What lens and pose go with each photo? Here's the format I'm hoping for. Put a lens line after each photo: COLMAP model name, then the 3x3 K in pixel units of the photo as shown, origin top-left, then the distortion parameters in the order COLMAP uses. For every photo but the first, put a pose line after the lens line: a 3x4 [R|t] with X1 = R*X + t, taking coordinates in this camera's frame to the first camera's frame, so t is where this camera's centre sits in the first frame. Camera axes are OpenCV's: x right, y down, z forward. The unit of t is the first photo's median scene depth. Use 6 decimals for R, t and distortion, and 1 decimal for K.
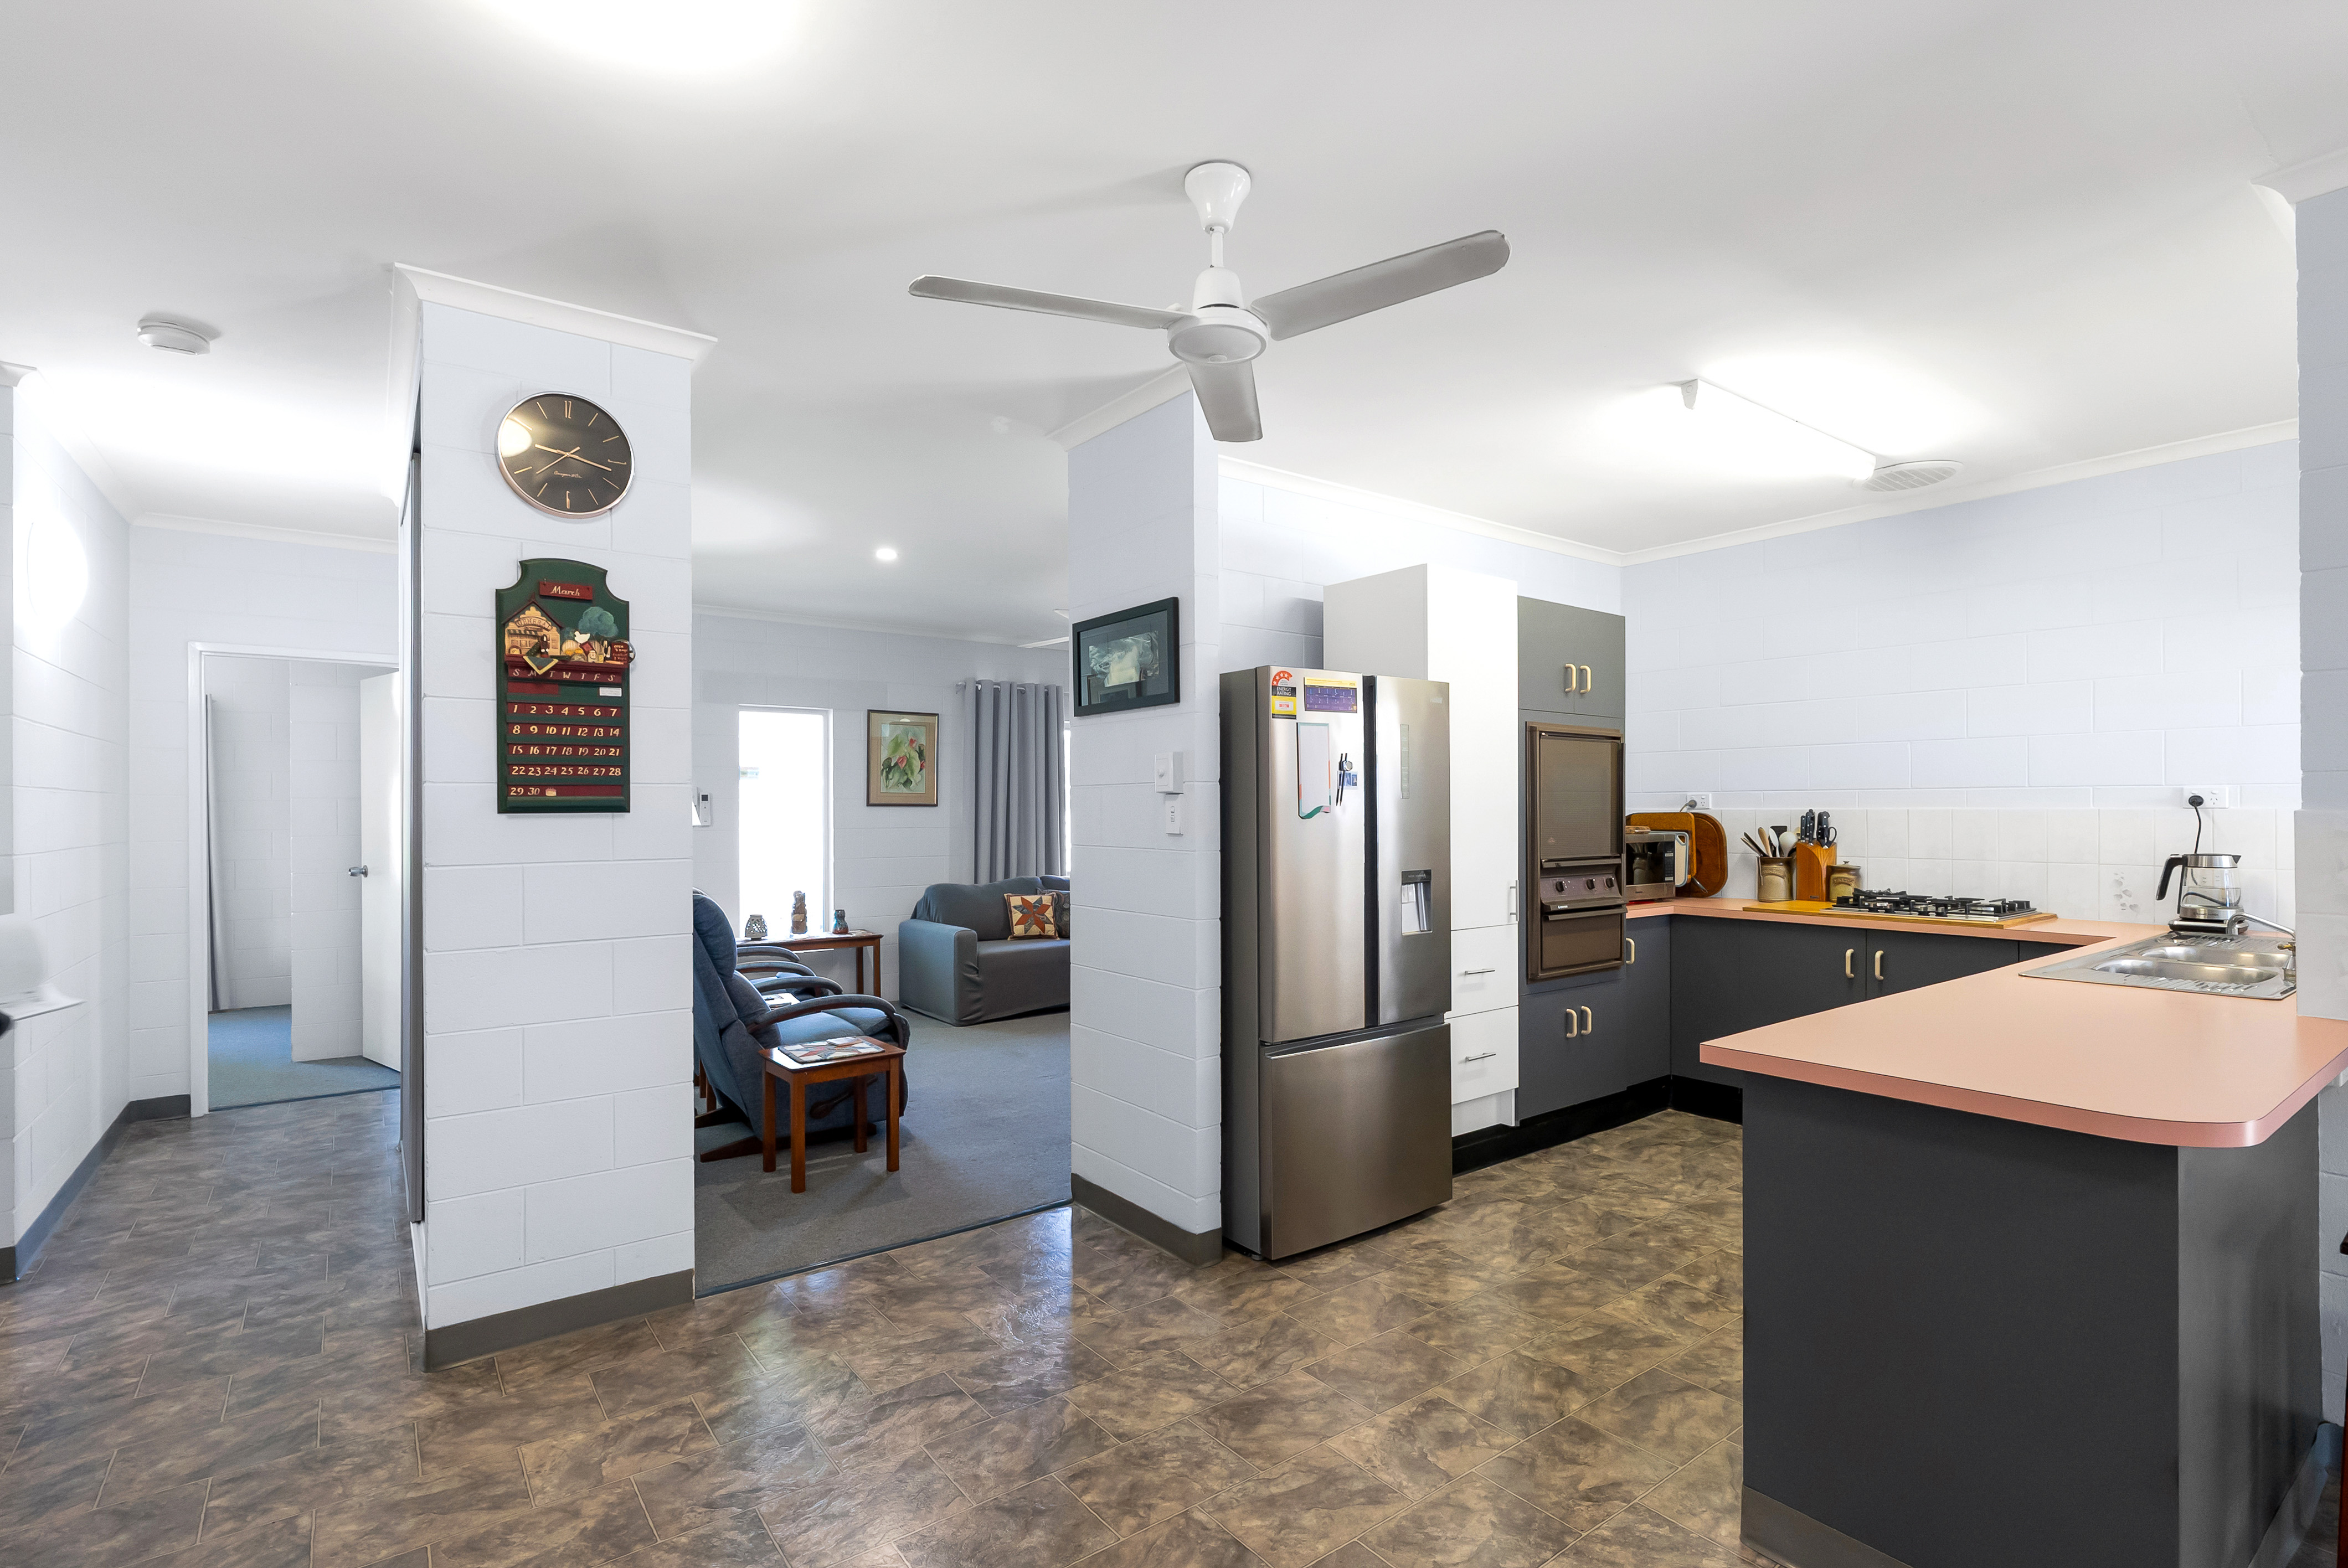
lens RADIAL K [[1099.2, 0, 1177.4], [0, 1099.2, 789.7], [0, 0, 1]] dist [-0.002947, -0.000097]
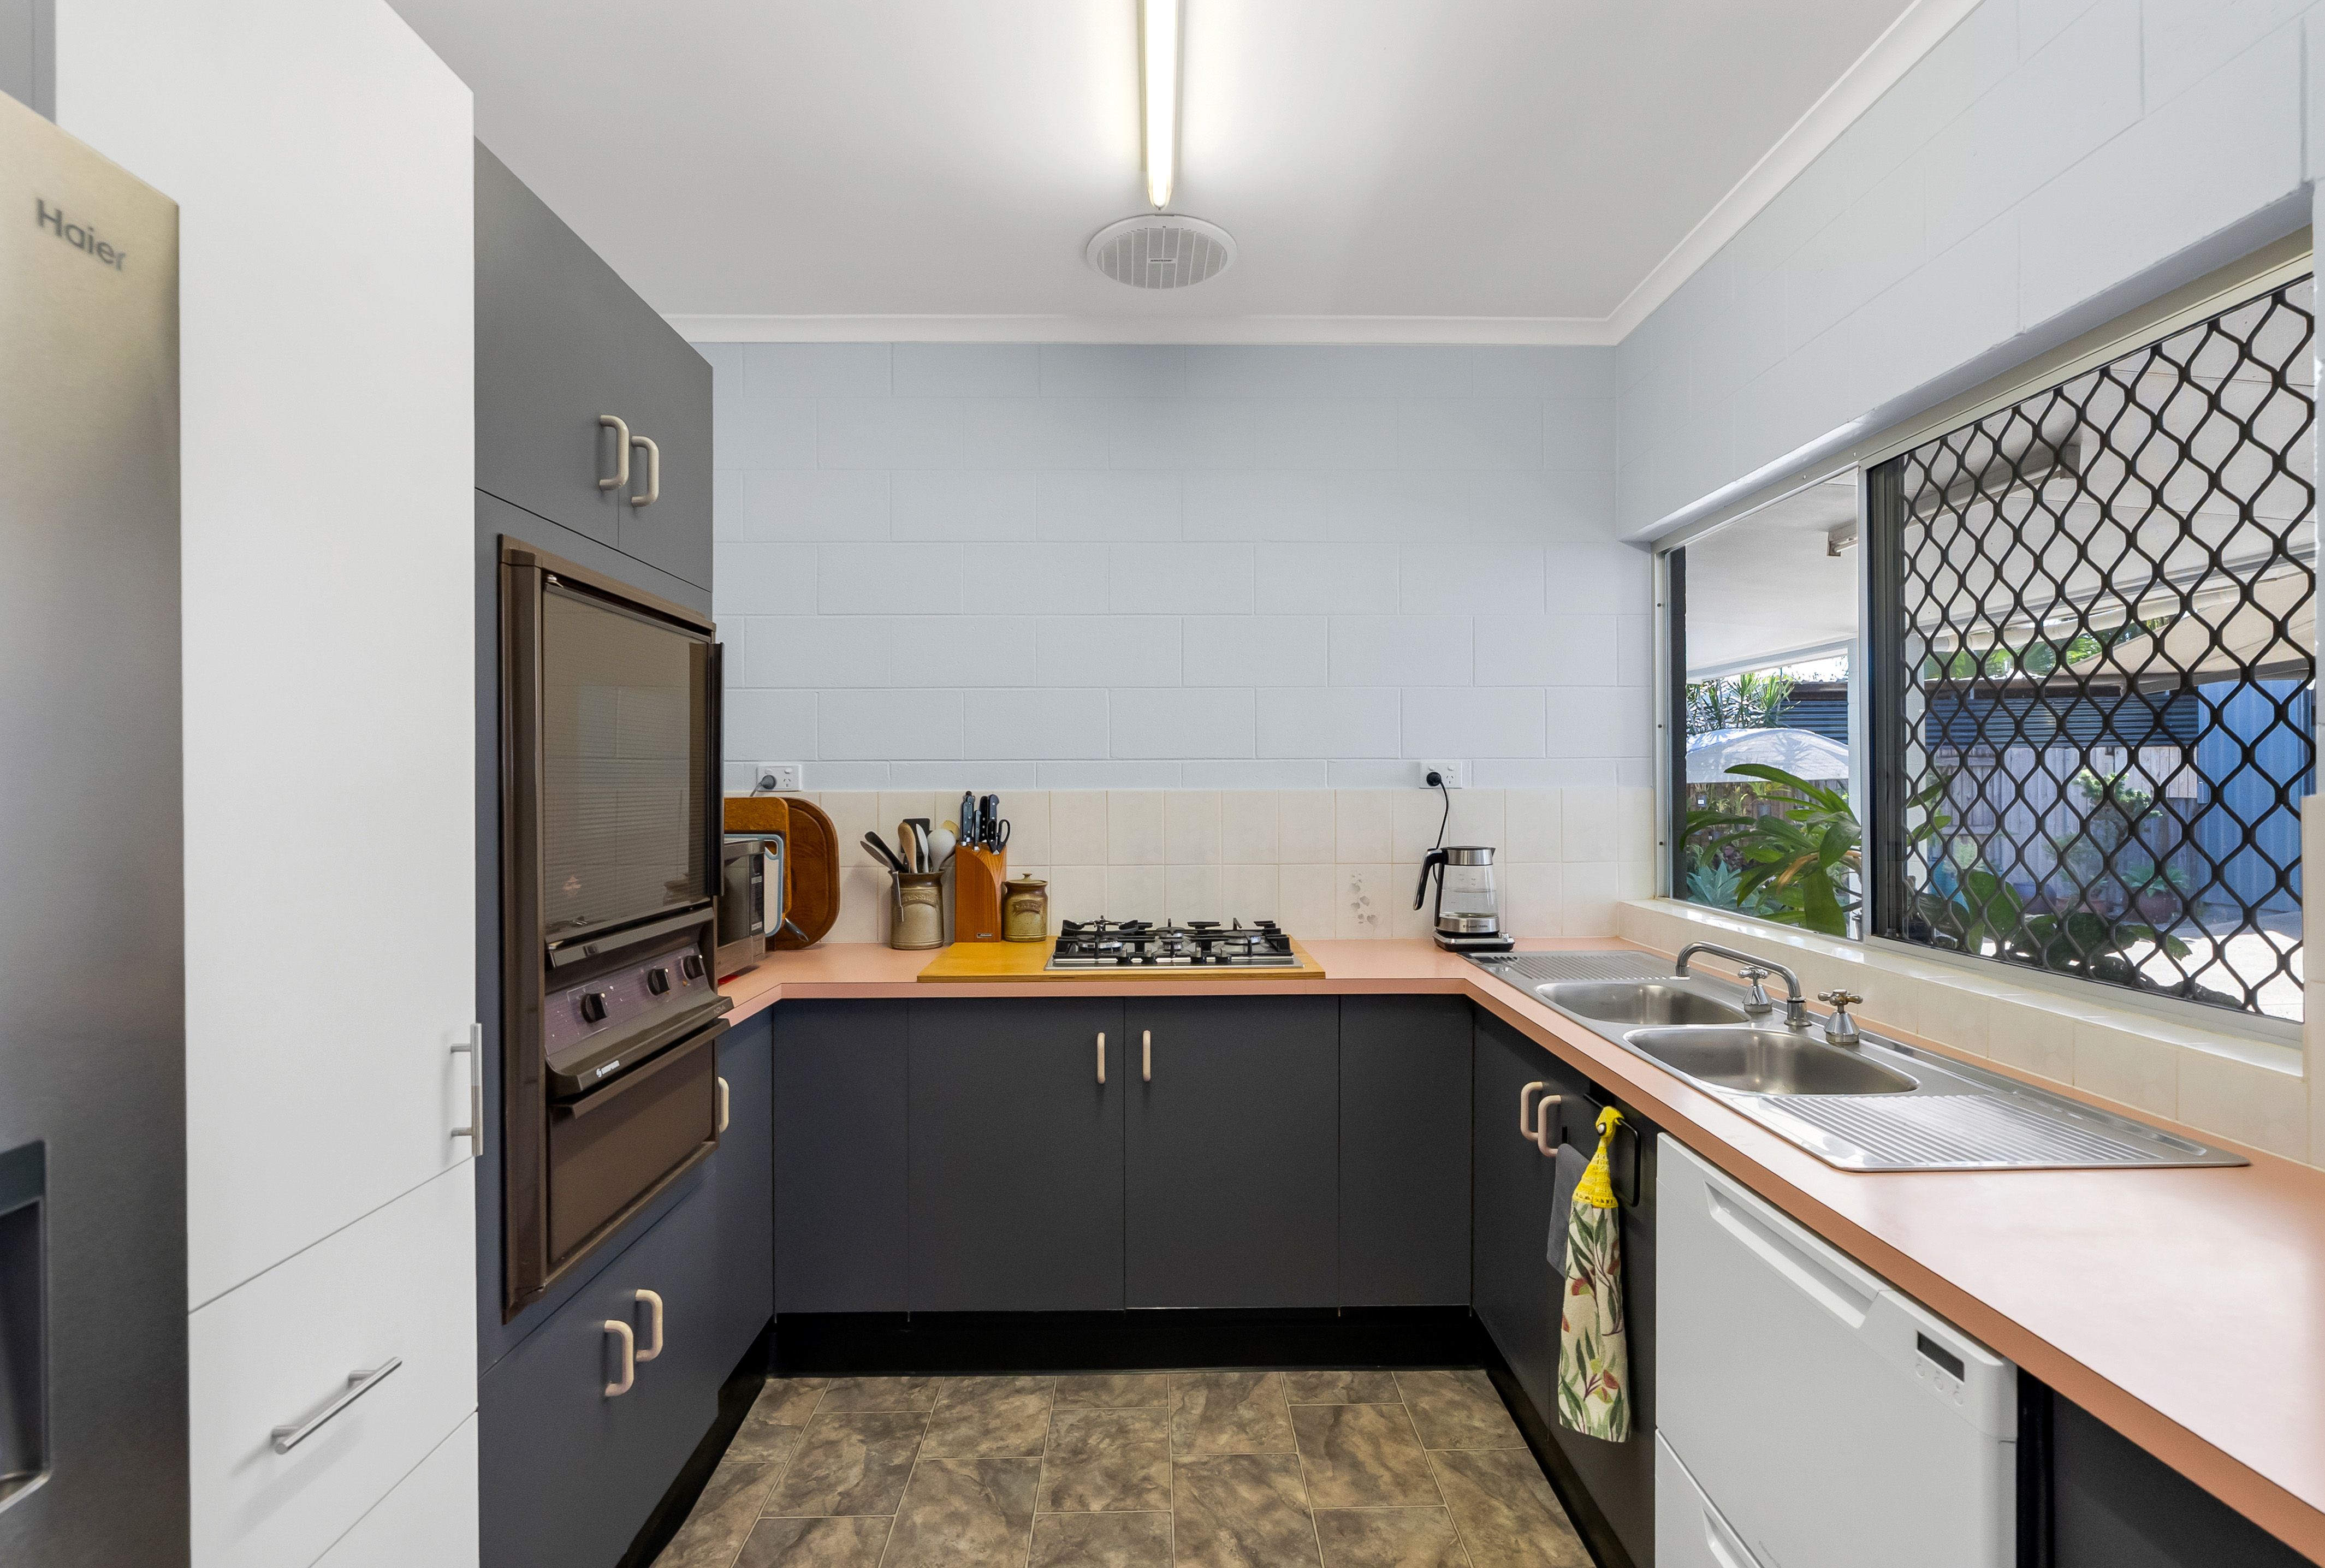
lens RADIAL K [[1091.0, 0, 1173.5], [0, 1091.0, 791.1], [0, 0, 1]] dist [-0.005353, 0.000360]
pose [[0.576618, -0.005044, 0.816999, 0.156952], [-0.011425, 0.999833, 0.014236, 0.008432], [-0.816934, -0.017543, 0.576464, 0.608647]]
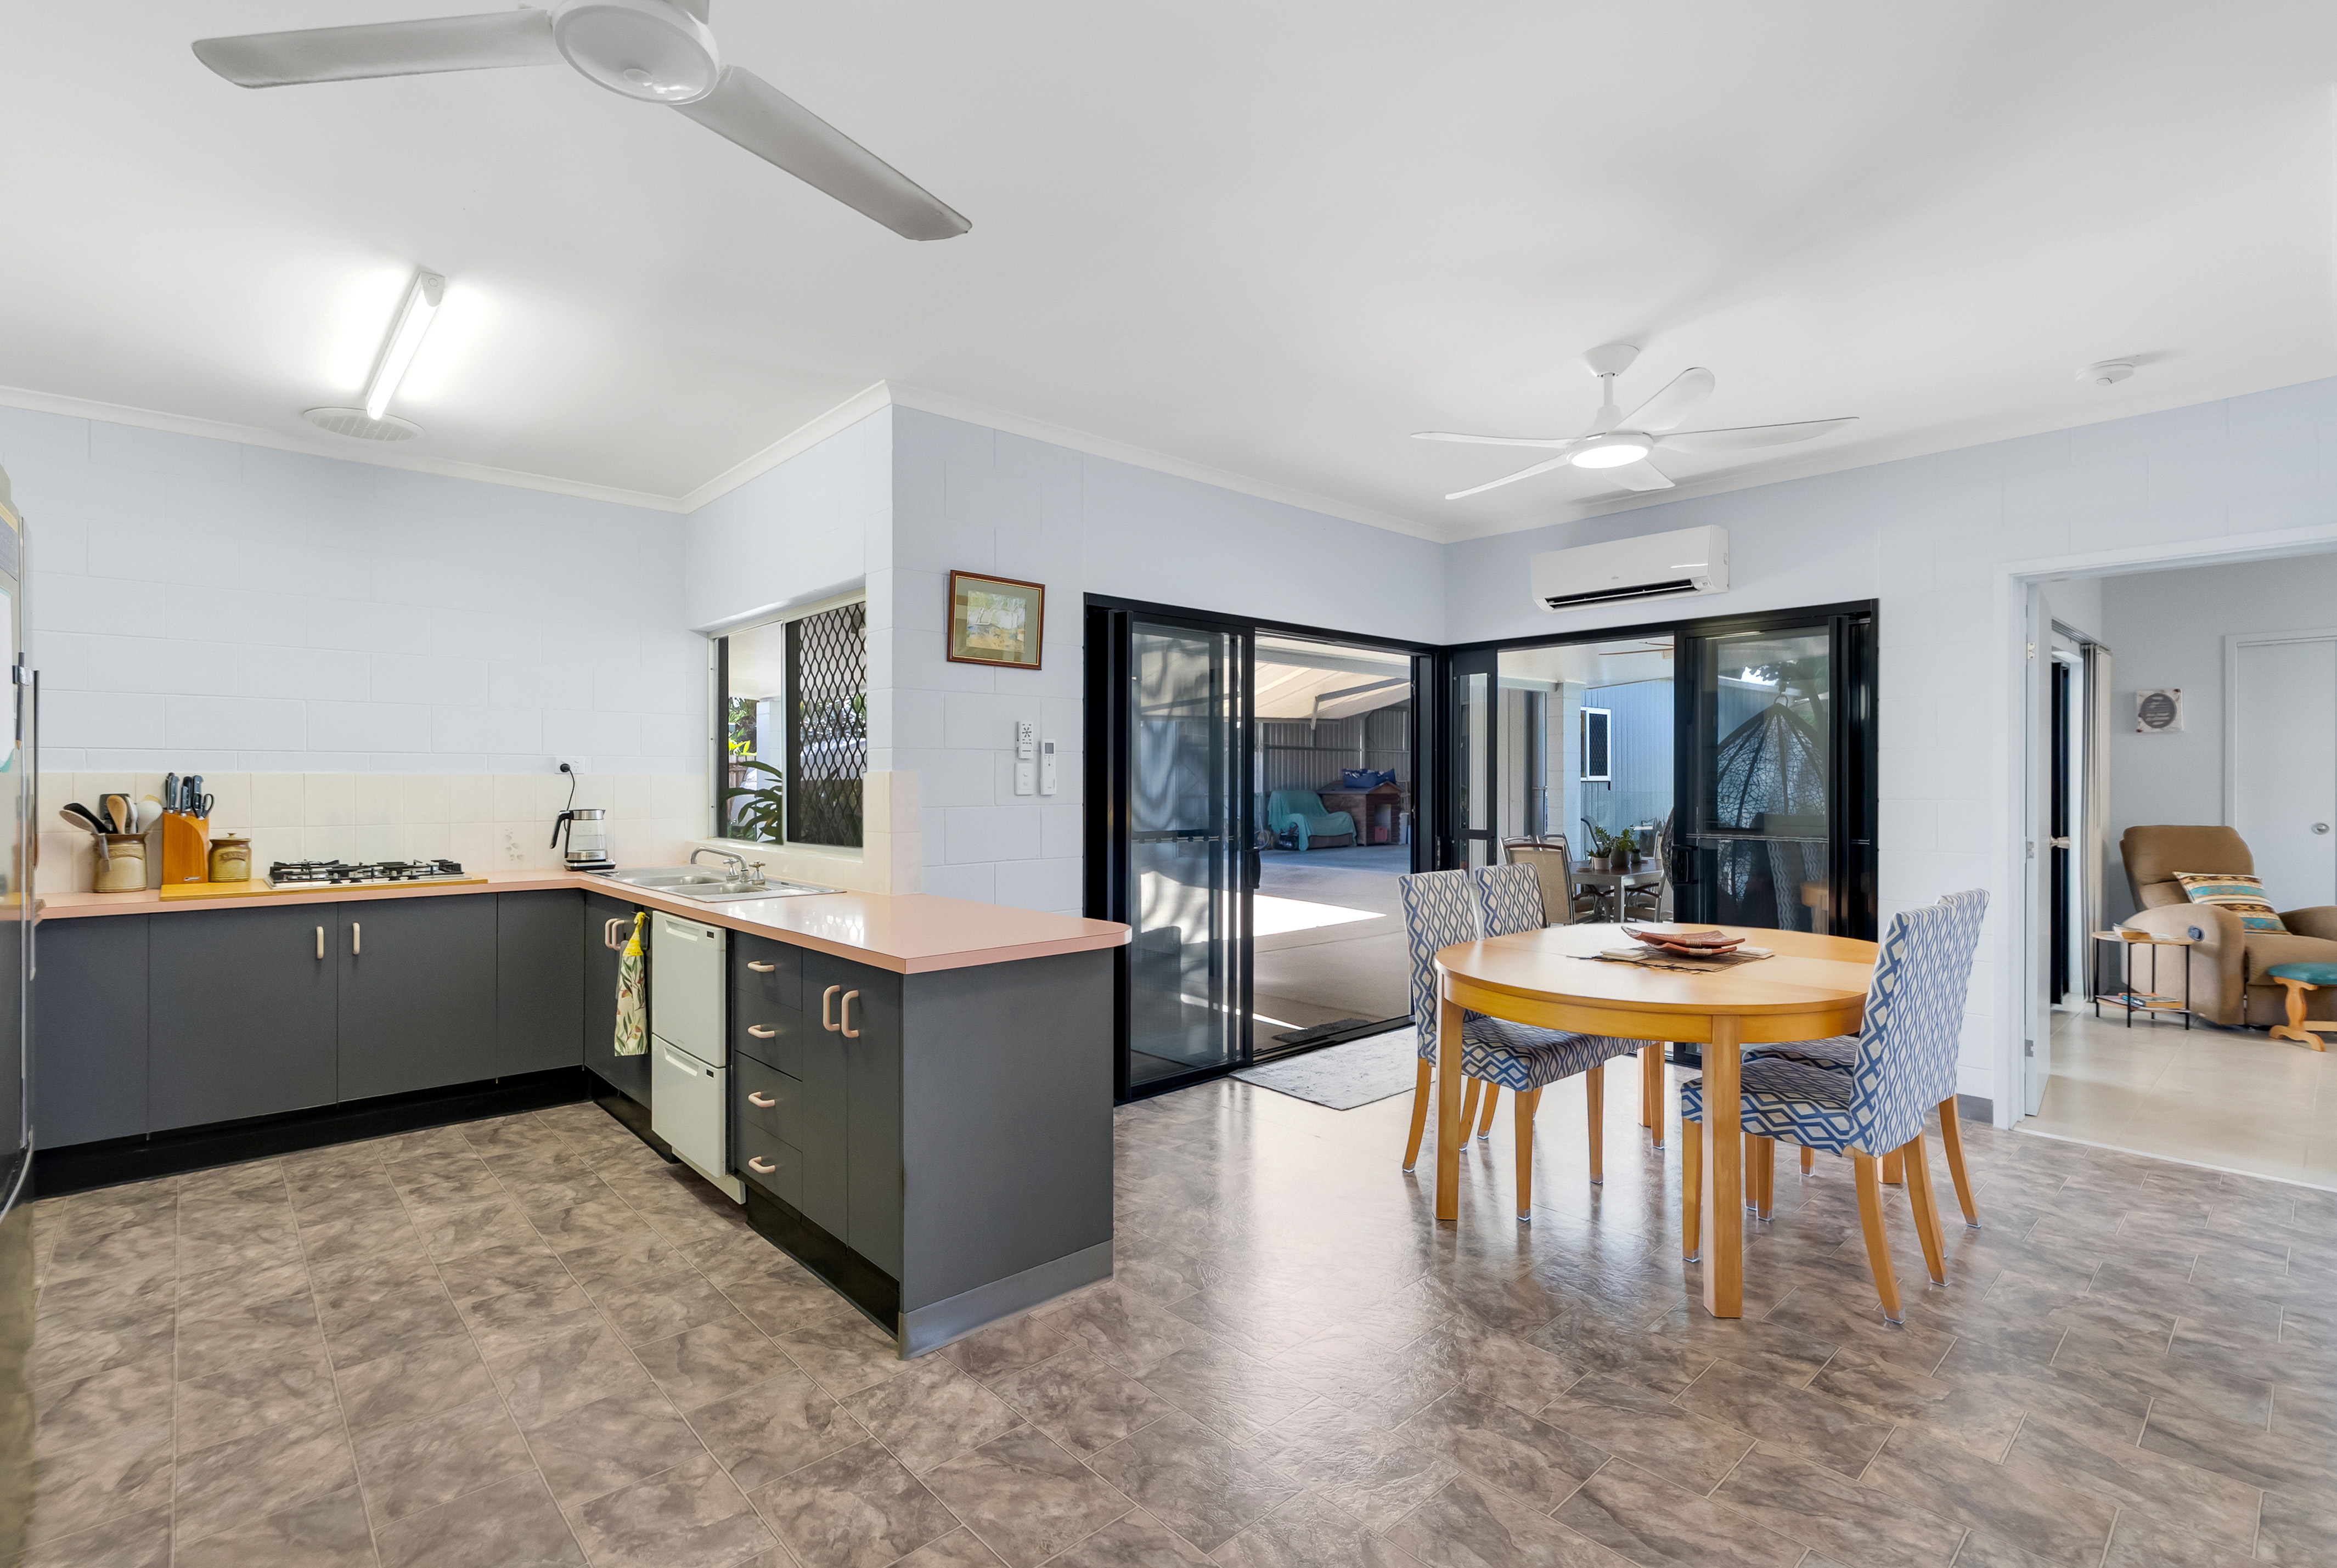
lens RADIAL K [[1064.8, 0, 1159.3], [0, 1064.8, 785.3], [0, 0, 1]] dist [-0.001089, 0.000060]
pose [[-0.101028, 0.001976, 0.994882, -0.312959], [-0.016401, 0.999859, -0.003652, 0.020026], [-0.994748, -0.016686, -0.100981, 0.384114]]
